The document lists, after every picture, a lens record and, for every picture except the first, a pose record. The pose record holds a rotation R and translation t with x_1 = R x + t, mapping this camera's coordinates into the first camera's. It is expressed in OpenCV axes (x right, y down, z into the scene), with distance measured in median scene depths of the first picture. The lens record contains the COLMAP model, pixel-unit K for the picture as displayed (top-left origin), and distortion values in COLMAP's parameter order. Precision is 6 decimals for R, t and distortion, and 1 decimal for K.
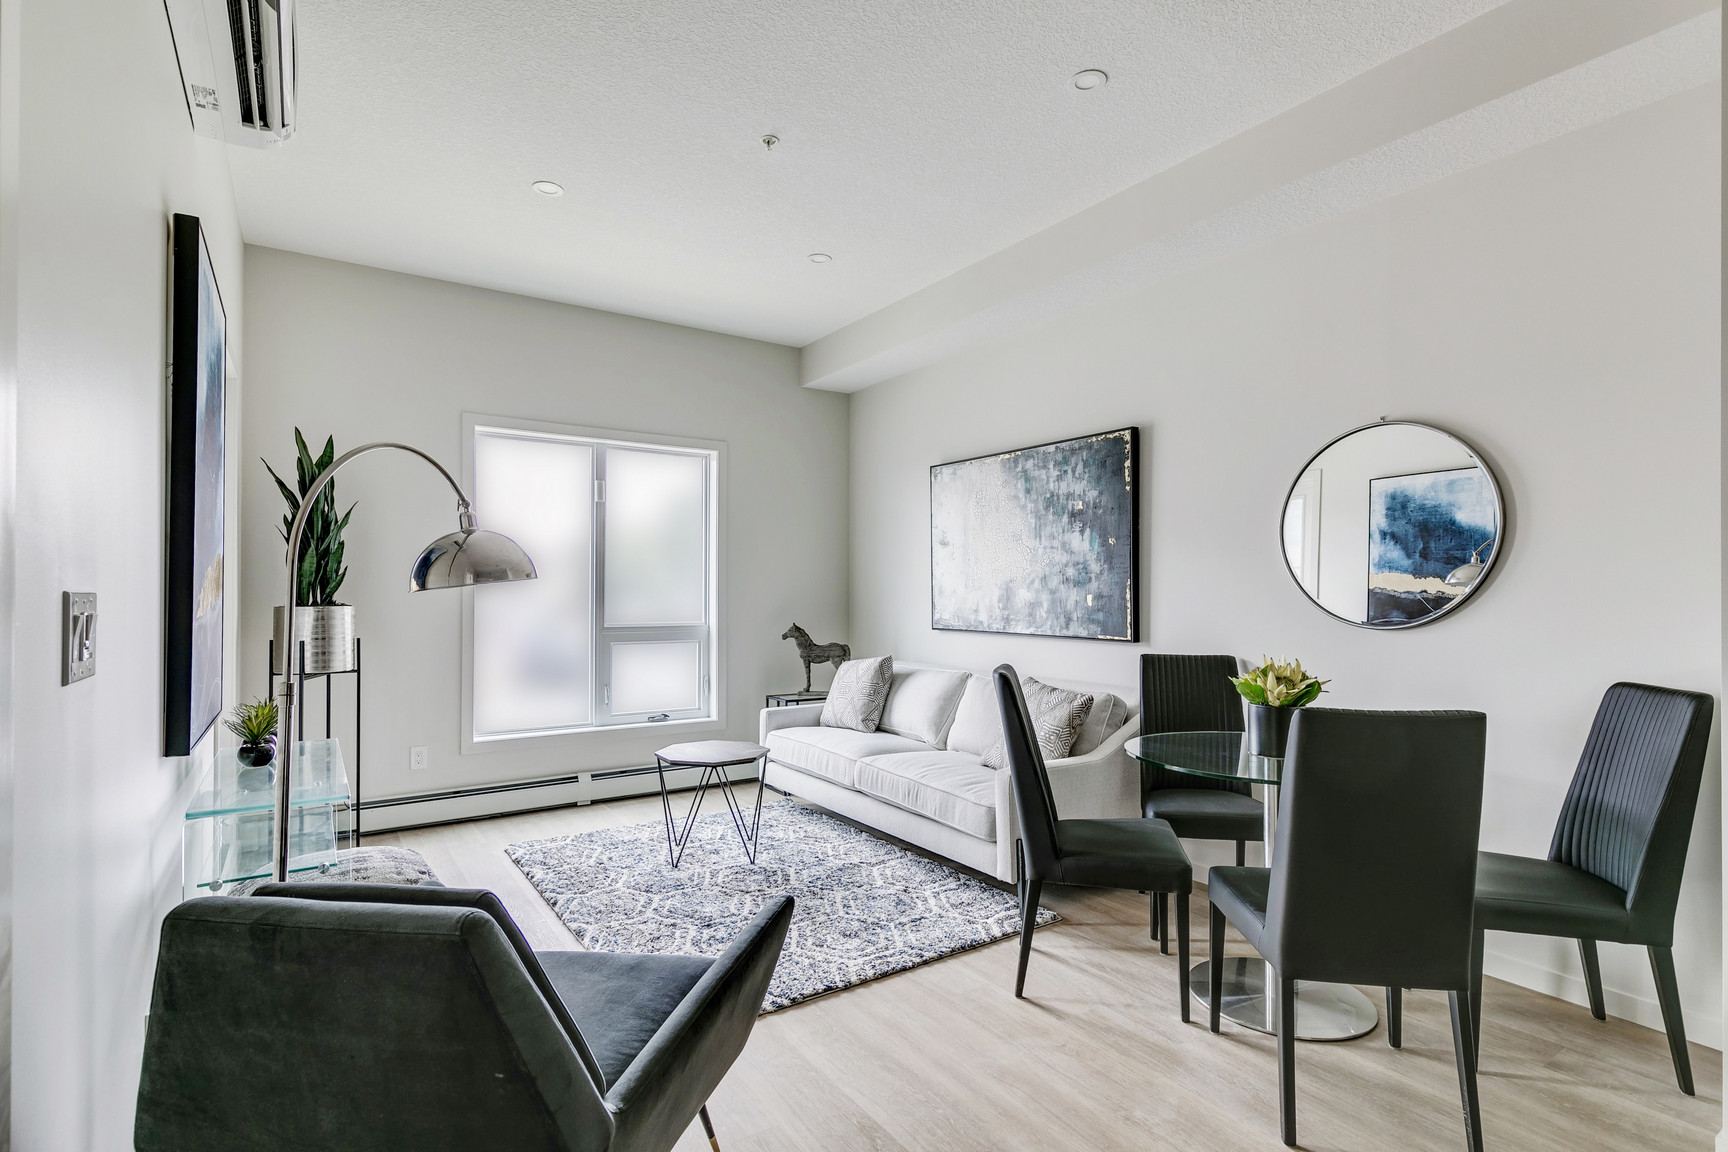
lens RADIAL K [[834.3, 0, 871.7], [0, 834.3, 579.7], [0, 0, 1]] dist [-0.001163, -0.000519]
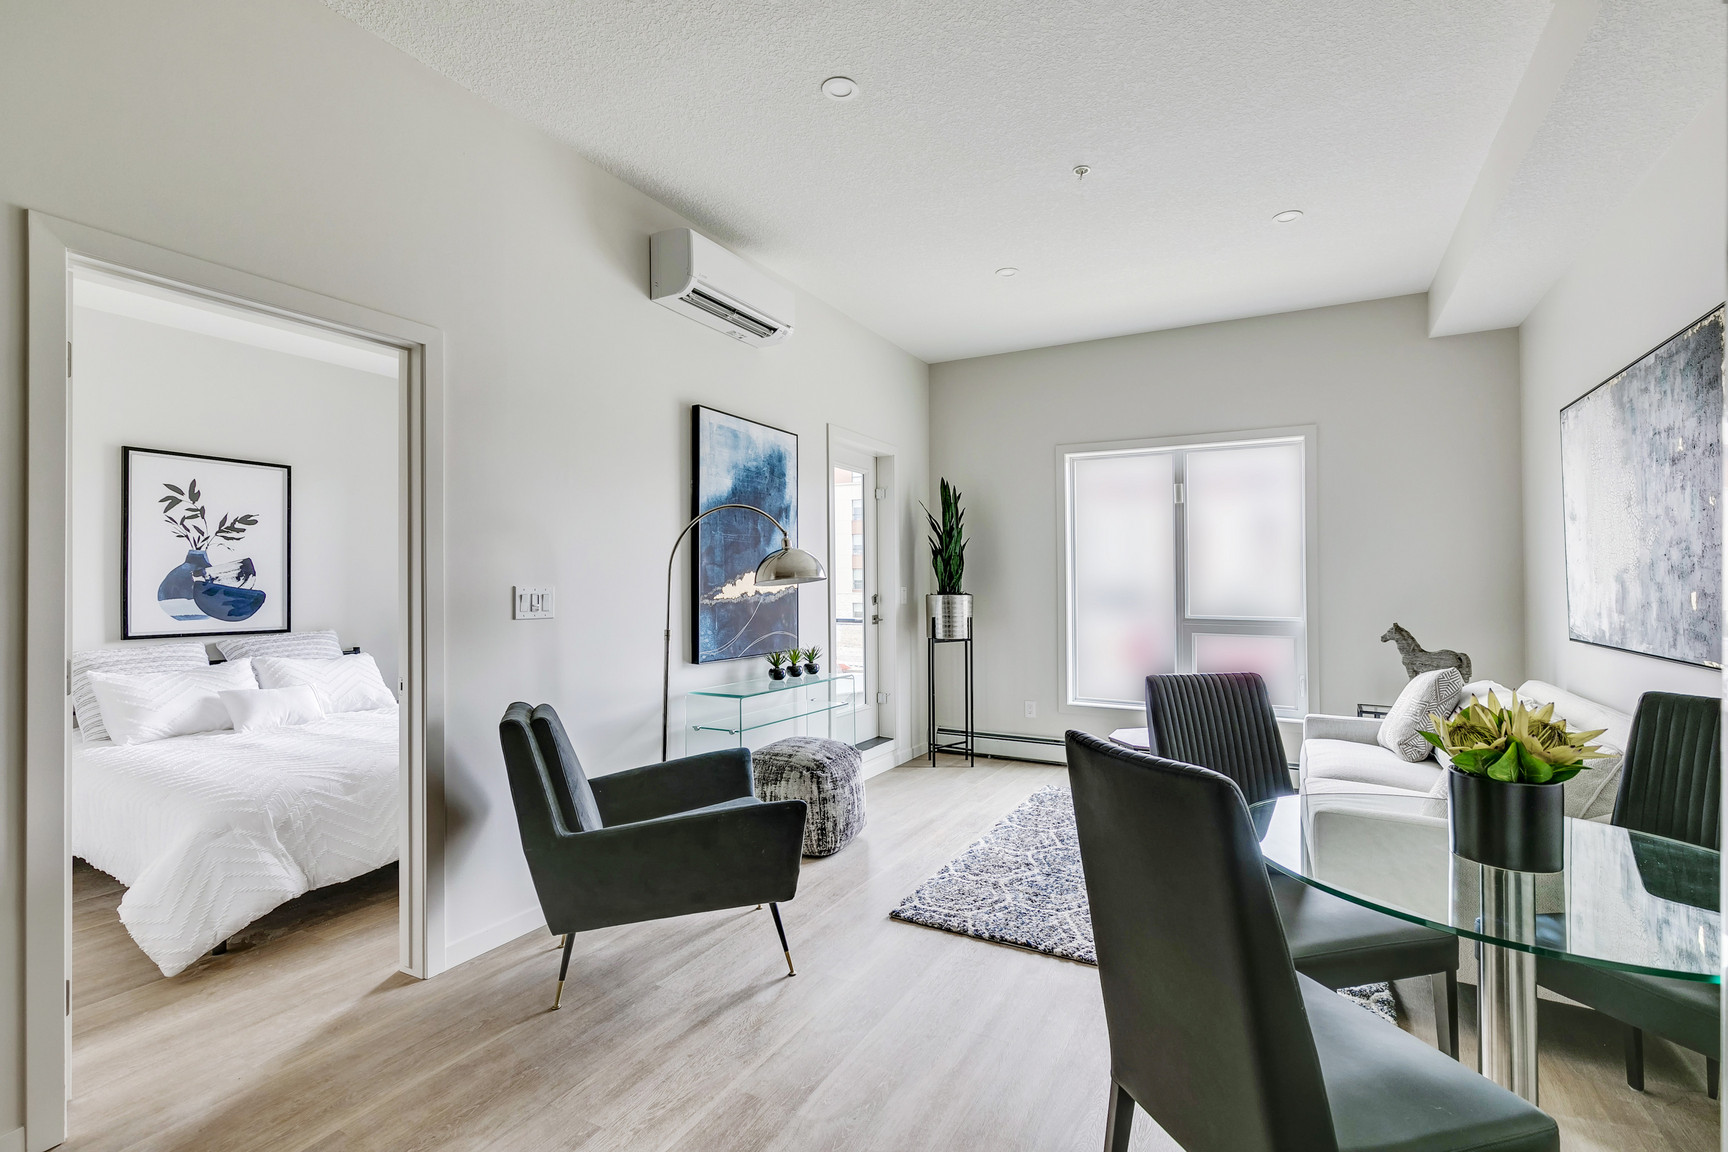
lens RADIAL K [[781.3, 0, 872.1], [0, 781.3, 572.5], [0, 0, 1]] dist [0.009139, -0.000524]
pose [[0.461916, -0.012848, -0.886830, 0.480092], [0.010901, 0.999902, -0.008809, 0.002405], [0.886857, -0.005598, 0.462011, 0.209031]]
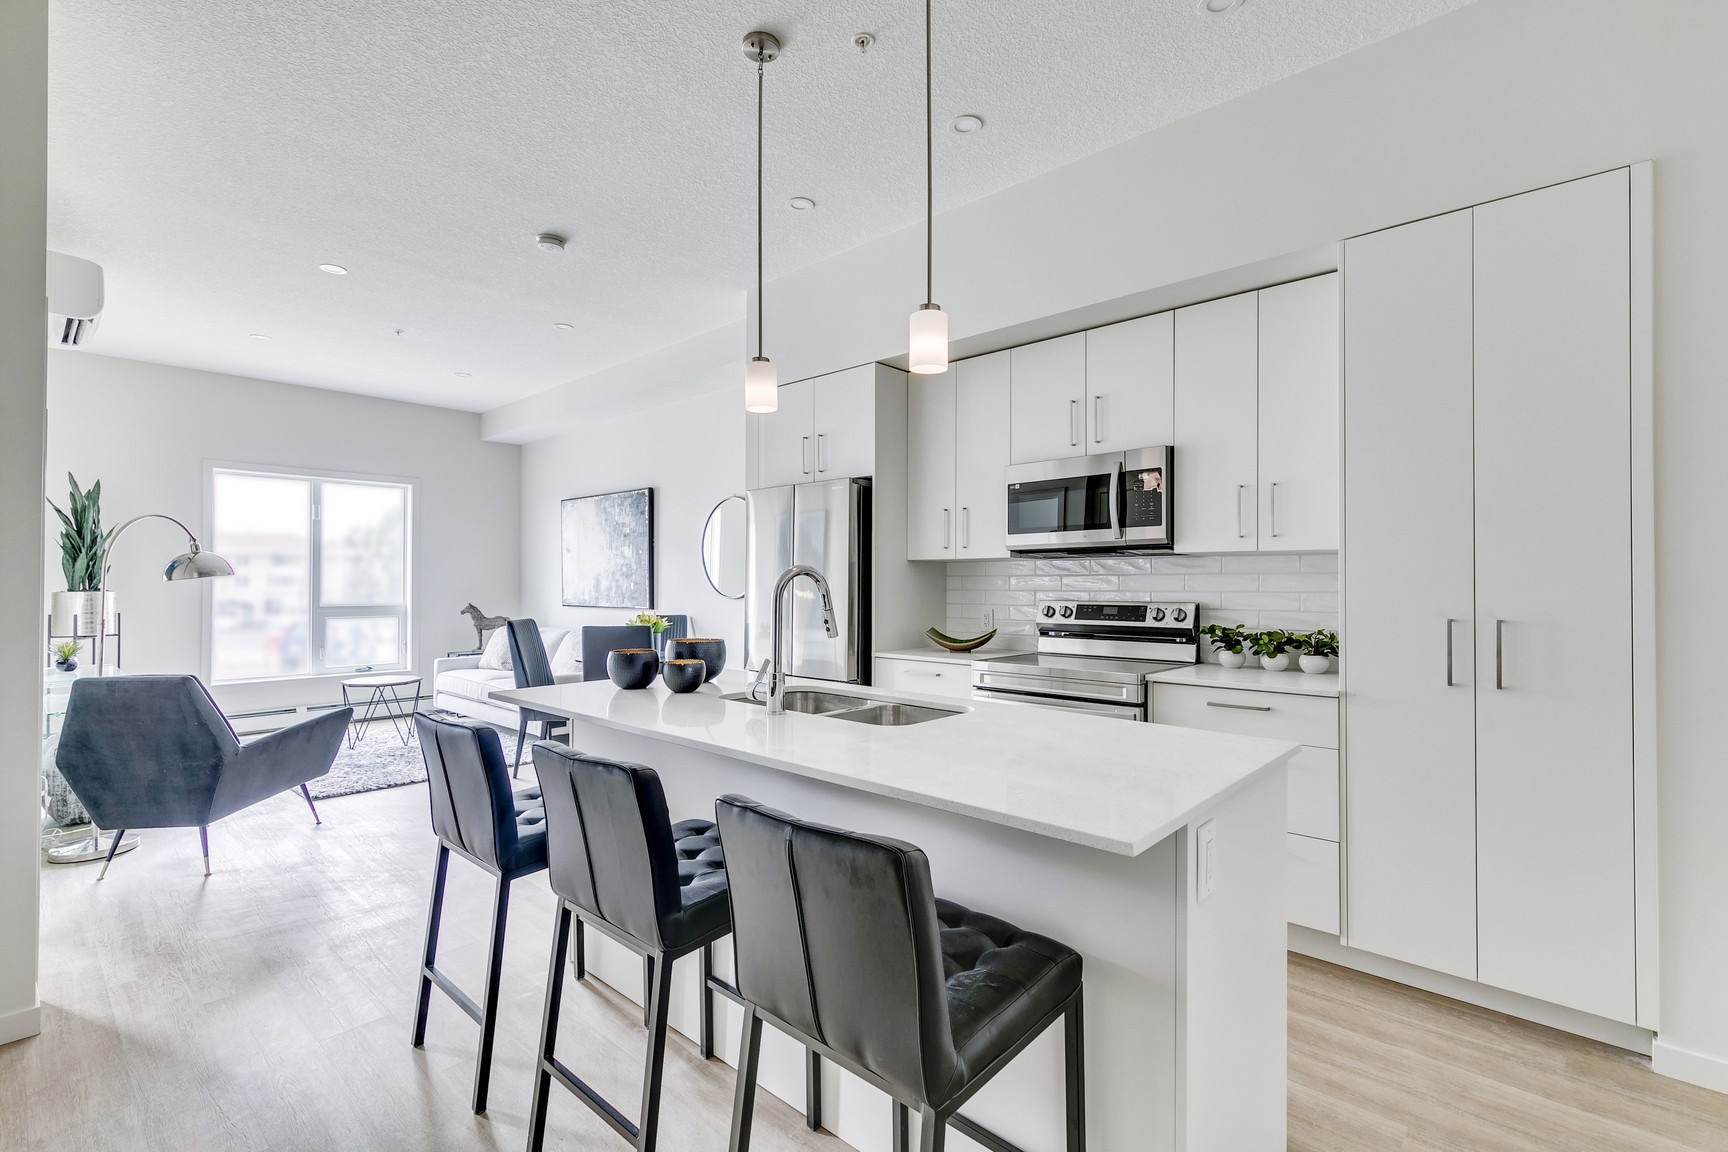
lens RADIAL K [[781.3, 0, 865.4], [0, 781.3, 566.9], [0, 0, 1]] dist [0.009139, -0.000524]
pose [[0.973673, 0.002021, 0.227939, 0.353363], [-0.000800, 0.999985, -0.005451, -0.006313], [-0.227947, 0.005125, 0.973660, -0.655832]]
